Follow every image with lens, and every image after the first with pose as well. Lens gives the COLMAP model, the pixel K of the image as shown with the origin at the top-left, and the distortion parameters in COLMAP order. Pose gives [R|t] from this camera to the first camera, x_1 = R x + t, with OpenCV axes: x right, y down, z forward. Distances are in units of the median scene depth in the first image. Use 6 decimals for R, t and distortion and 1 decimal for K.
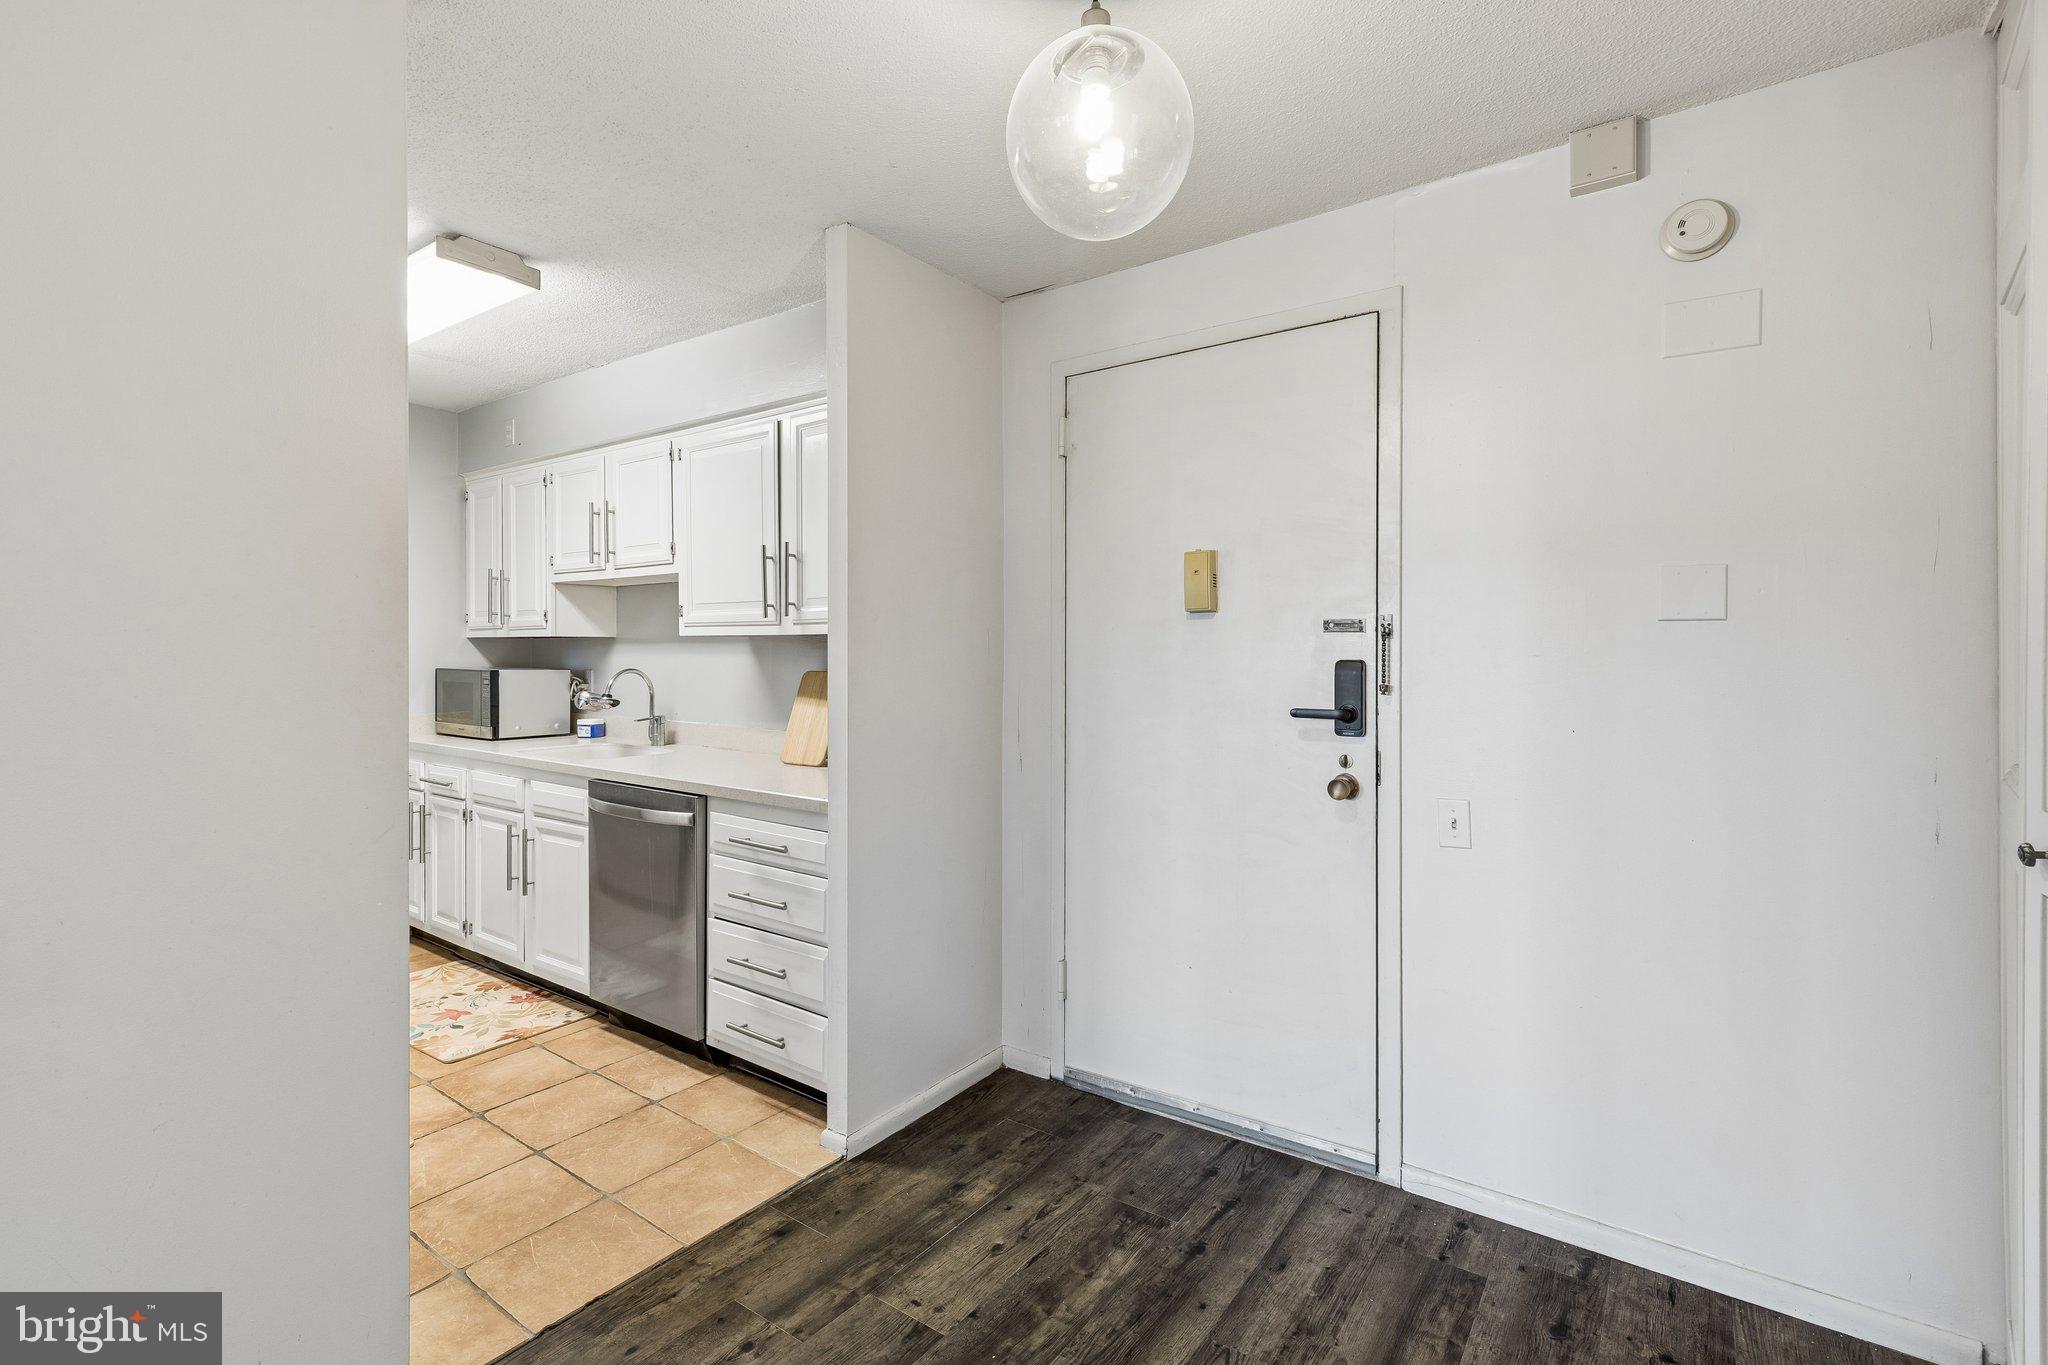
lens RADIAL K [[924.6, 0, 1025.1], [0, 924.6, 661.4], [0, 0, 1]] dist [0.009051, -0.002340]
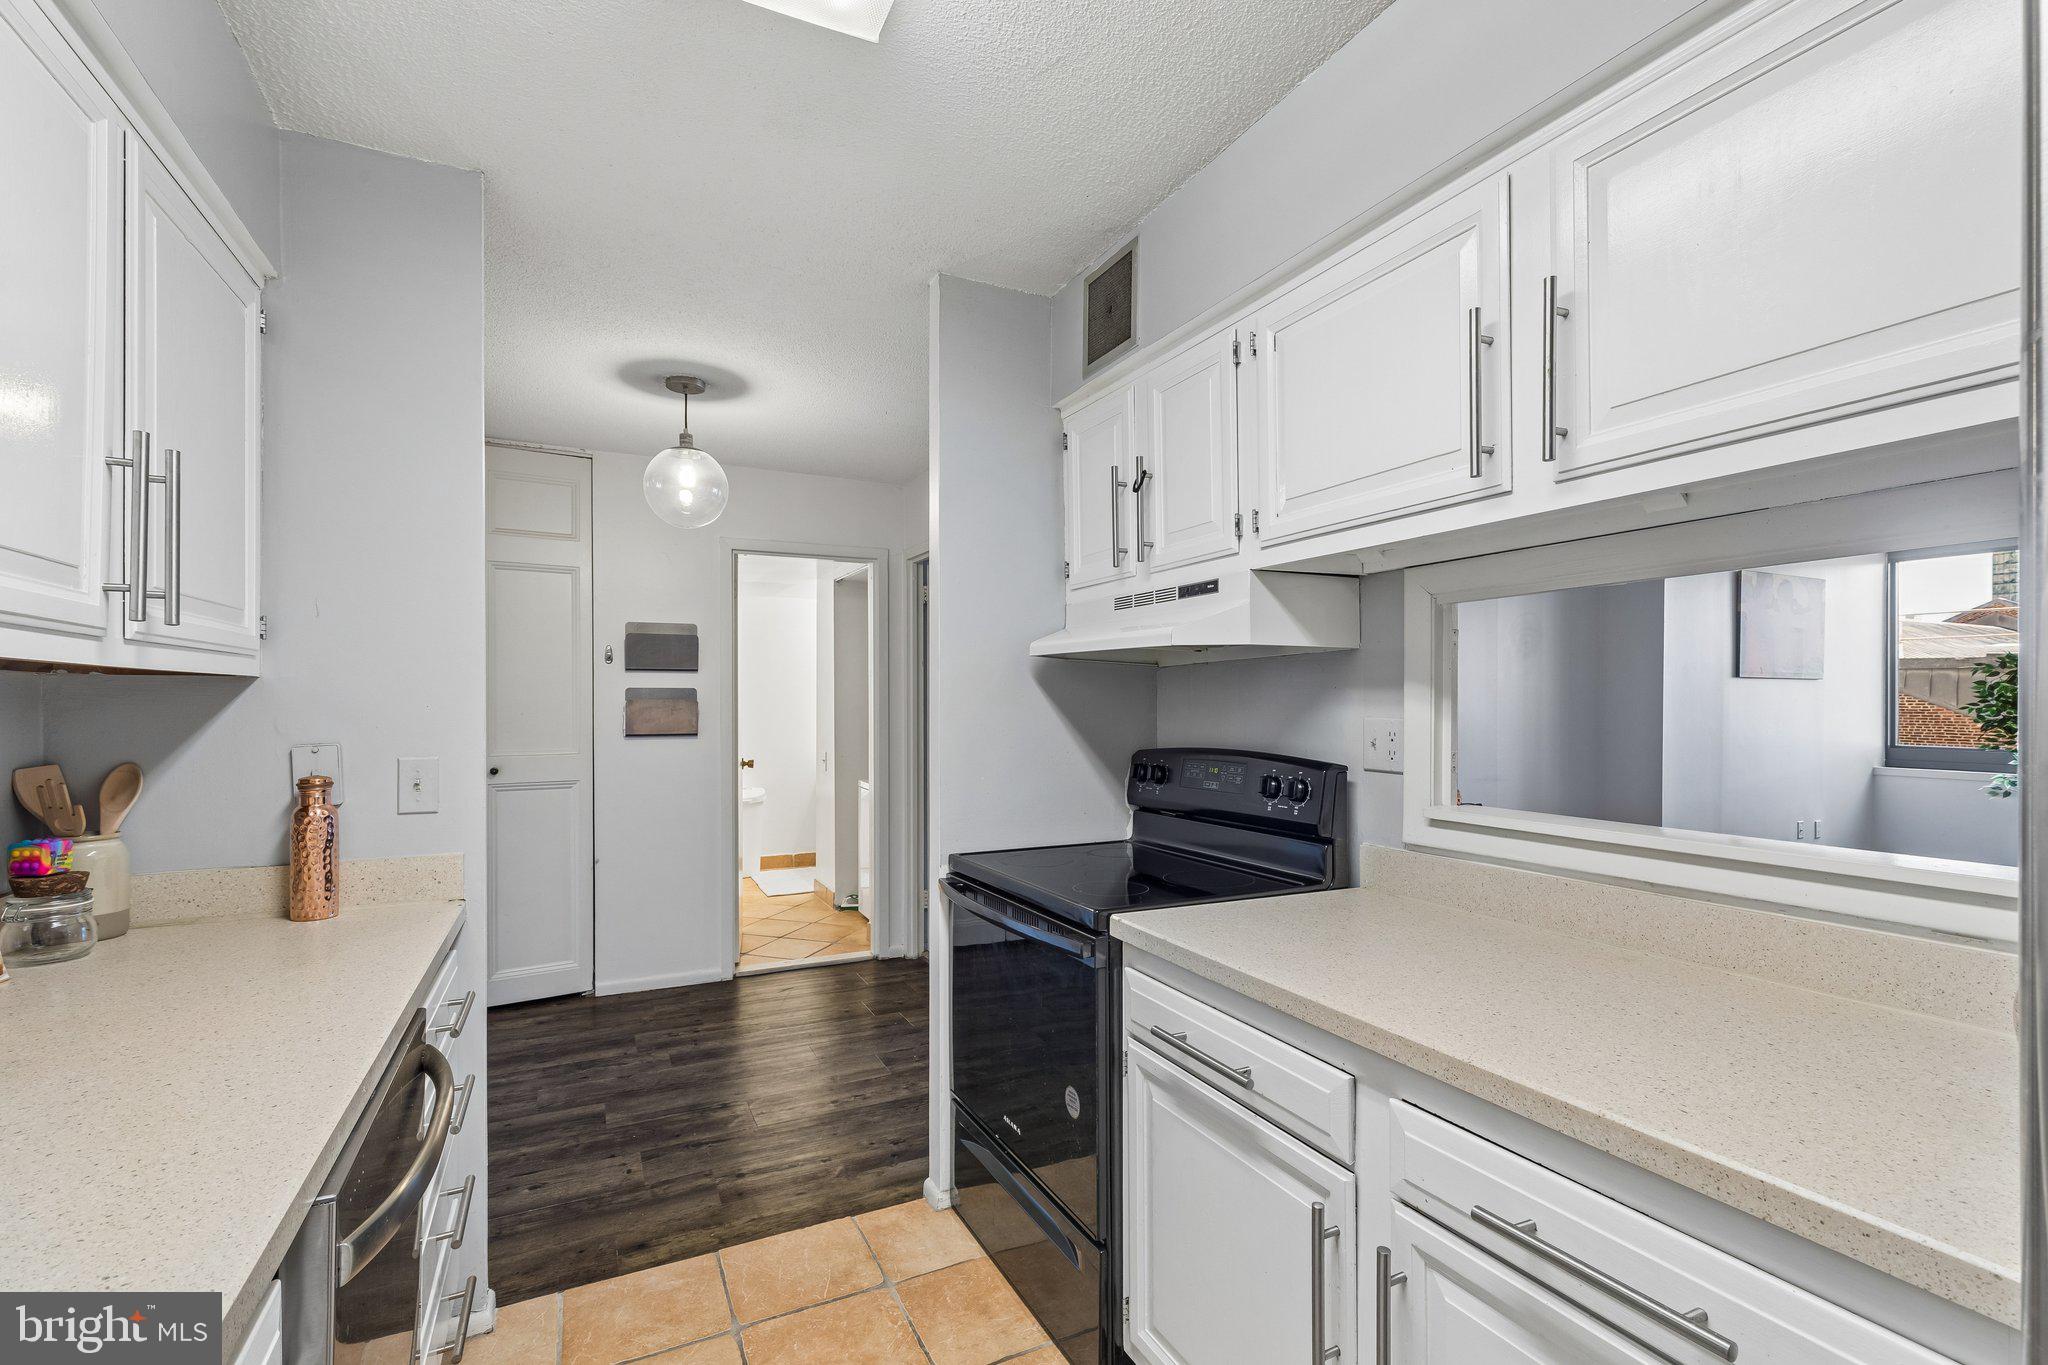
lens RADIAL K [[924.6, 0, 1002.2], [0, 924.6, 711.3], [0, 0, 1]] dist [0.009051, -0.002340]
pose [[0.883443, 0.003956, -0.468521, -0.463540], [-0.007727, 0.999951, -0.006127, -0.008369], [0.468474, 0.009034, 0.883431, 0.587401]]
